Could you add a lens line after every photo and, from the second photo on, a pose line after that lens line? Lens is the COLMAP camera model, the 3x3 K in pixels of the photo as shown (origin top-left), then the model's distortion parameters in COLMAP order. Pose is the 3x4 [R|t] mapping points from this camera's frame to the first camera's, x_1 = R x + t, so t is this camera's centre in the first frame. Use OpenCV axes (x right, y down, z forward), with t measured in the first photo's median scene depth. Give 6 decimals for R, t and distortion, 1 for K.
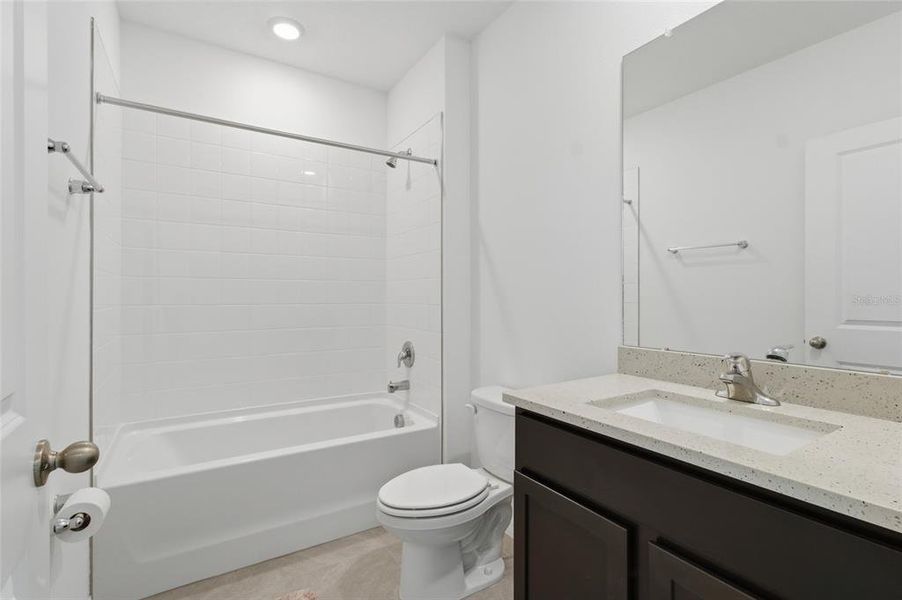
lens RADIAL K [[426.2, 0, 451.0], [0, 426.2, 300.0], [0, 0, 1]] dist [-0.025400, 0.017461]
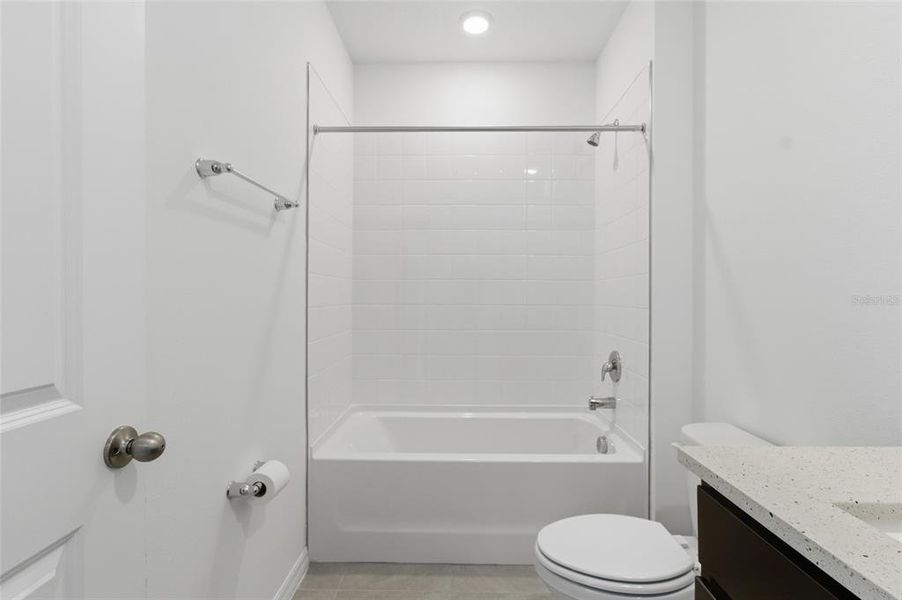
lens RADIAL K [[426.2, 0, 451.0], [0, 426.2, 300.0], [0, 0, 1]] dist [-0.025400, 0.017461]
pose [[0.839041, 0.005392, -0.544041, 0.095007], [-0.006461, 0.999979, -0.000054, -0.000757], [0.544030, 0.003560, 0.839058, 0.146598]]
